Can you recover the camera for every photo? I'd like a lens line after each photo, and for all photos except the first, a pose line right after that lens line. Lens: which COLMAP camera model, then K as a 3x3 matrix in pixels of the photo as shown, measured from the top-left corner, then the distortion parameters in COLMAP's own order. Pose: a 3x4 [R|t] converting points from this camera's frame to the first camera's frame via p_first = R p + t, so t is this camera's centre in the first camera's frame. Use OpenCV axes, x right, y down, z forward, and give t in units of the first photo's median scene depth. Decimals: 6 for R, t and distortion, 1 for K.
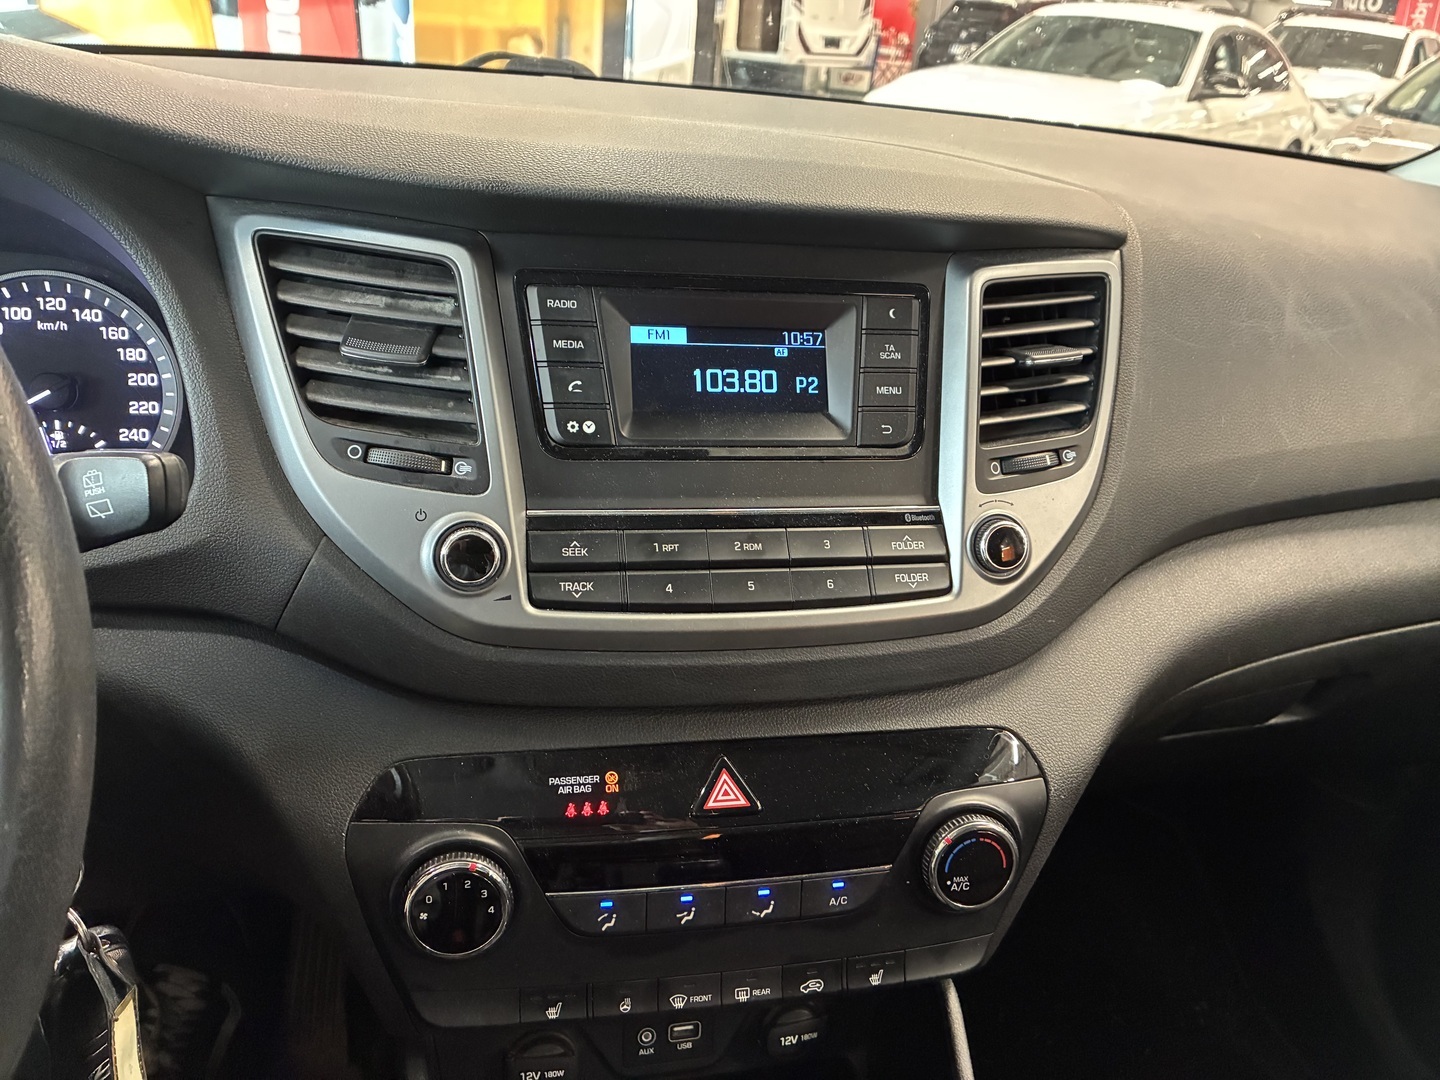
lens RADIAL K [[1103.7, 0, 729.4], [0, 1103.7, 555.4], [0, 0, 1]] dist [0.056137, -0.084789]
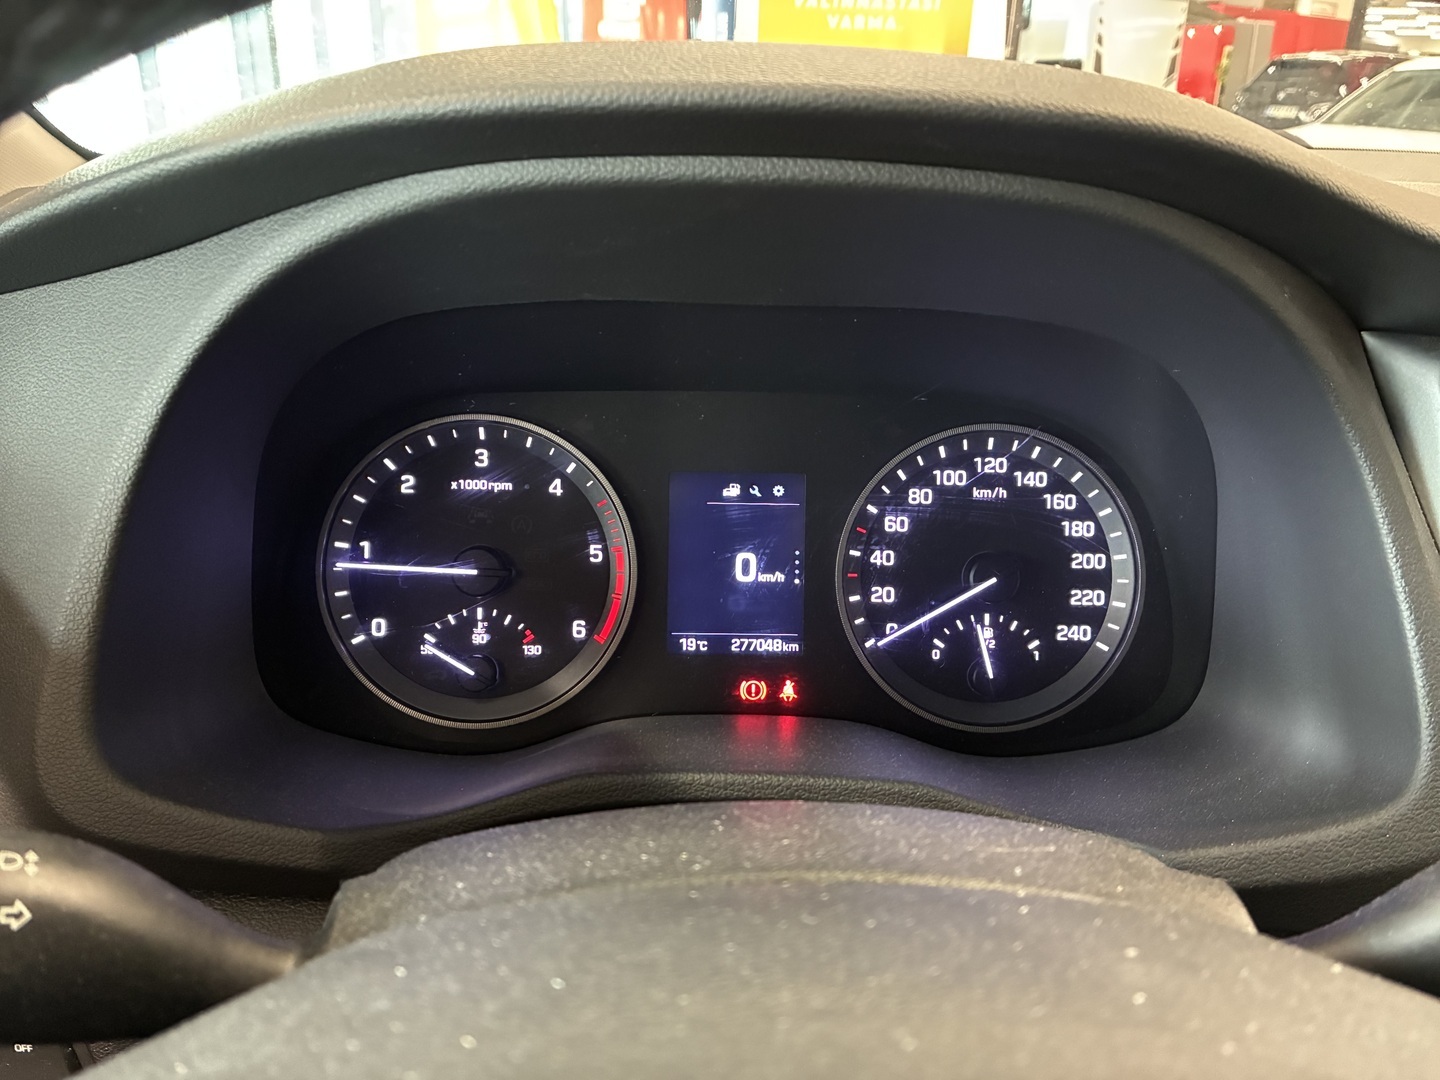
lens RADIAL K [[1103.7, 0, 715.9], [0, 1103.7, 542.2], [0, 0, 1]] dist [0.056137, -0.084789]
pose [[0.970465, 0.022445, -0.240197, -0.614224], [-0.041056, 0.996504, -0.072761, -0.108754], [0.237724, 0.080474, 0.967993, 0.208650]]
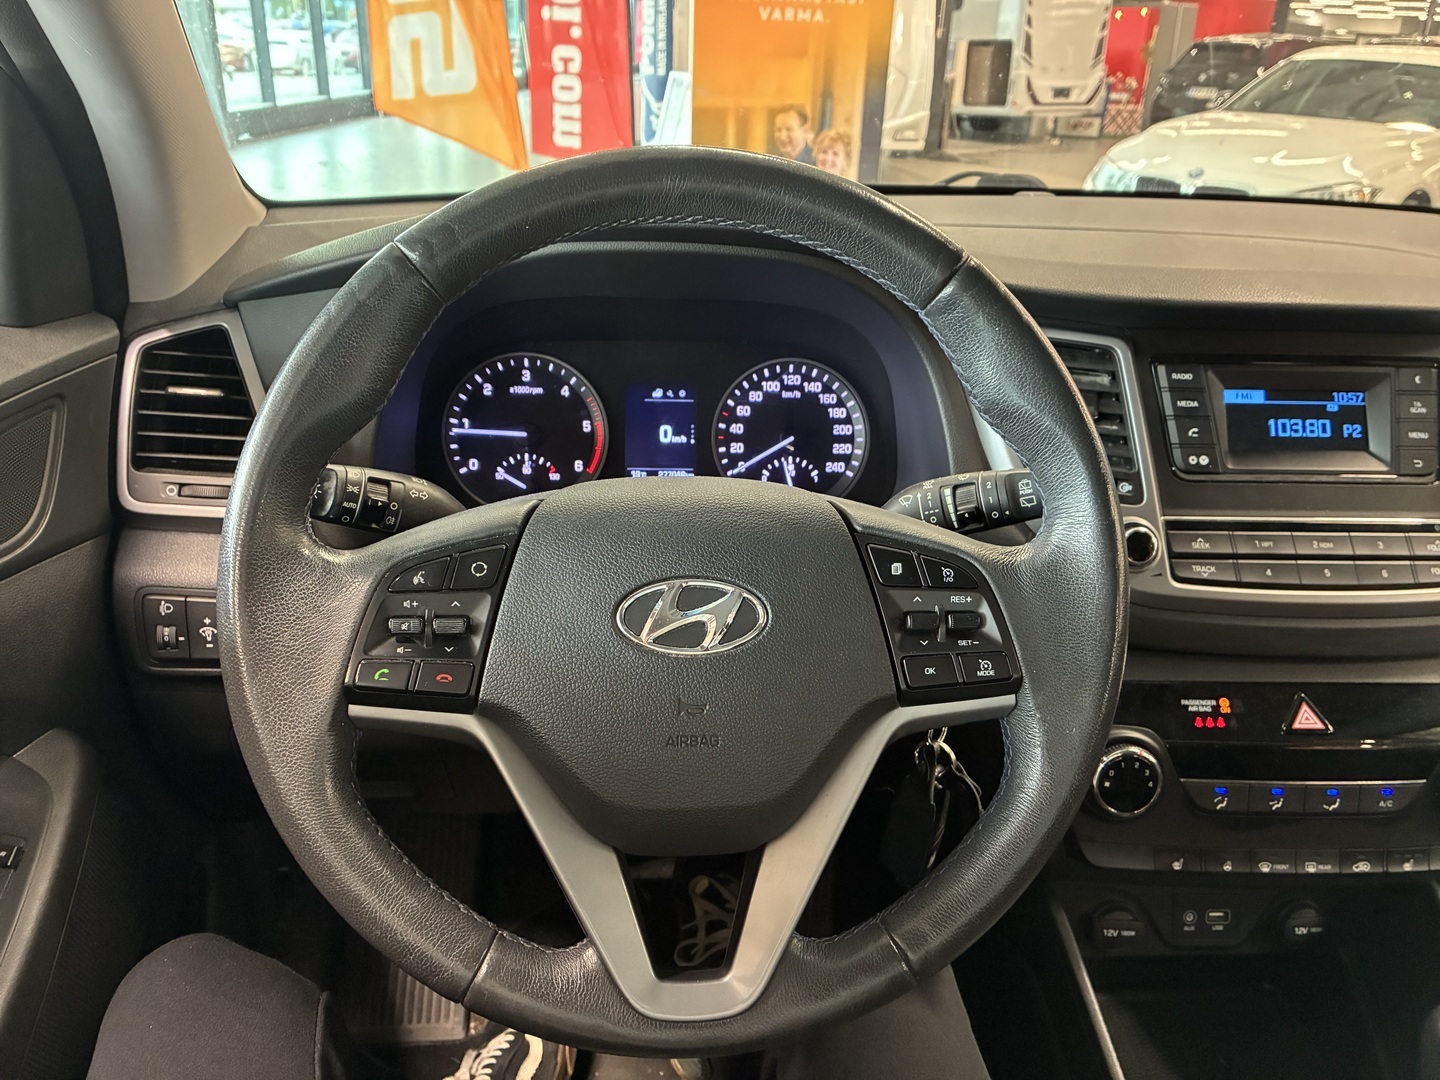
lens RADIAL K [[1103.7, 0, 725.7], [0, 1103.7, 550.0], [0, 0, 1]] dist [0.056137, -0.084789]
pose [[0.982772, 0.018973, -0.183843, -0.421289], [-0.027788, 0.998578, -0.045487, 0.075699], [0.182719, 0.049812, 0.981903, -0.479392]]
